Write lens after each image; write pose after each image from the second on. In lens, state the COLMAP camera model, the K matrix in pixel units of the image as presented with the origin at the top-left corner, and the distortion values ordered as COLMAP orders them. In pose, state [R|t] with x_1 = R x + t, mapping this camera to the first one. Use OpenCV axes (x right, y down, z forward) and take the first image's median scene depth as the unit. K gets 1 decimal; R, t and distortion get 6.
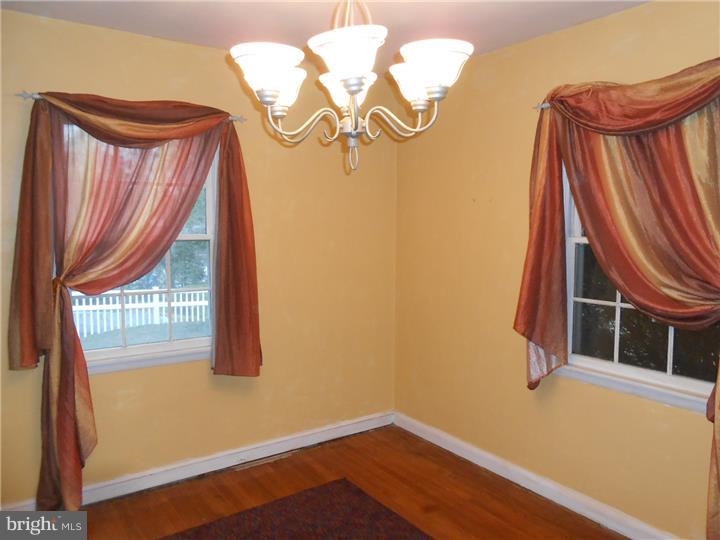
lens RADIAL K [[543.3, 0, 357.3], [0, 543.3, 272.8], [0, 0, 1]] dist [-0.044367, 0.044435]
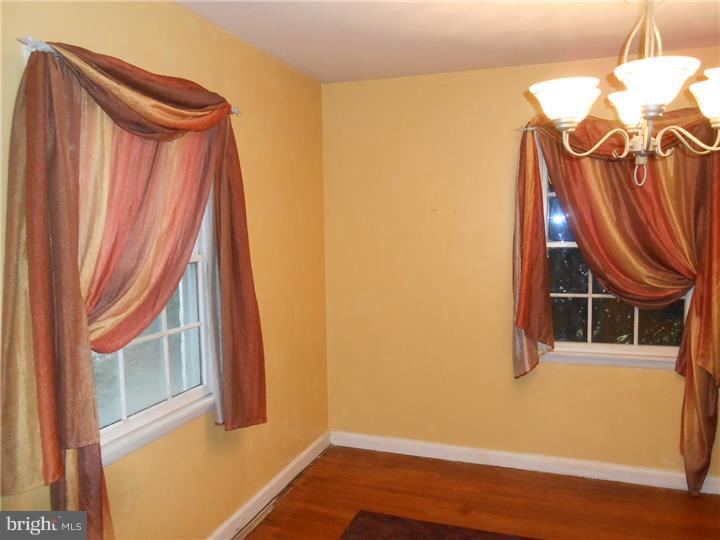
lens RADIAL K [[551.3, 0, 362.5], [0, 551.3, 271.7], [0, 0, 1]] dist [-0.006127, 0.002060]
pose [[0.817985, -0.063821, 0.571688, -0.630564], [0.072625, 0.997332, 0.007425, -0.040725], [-0.570636, 0.035445, 0.820438, 0.247616]]
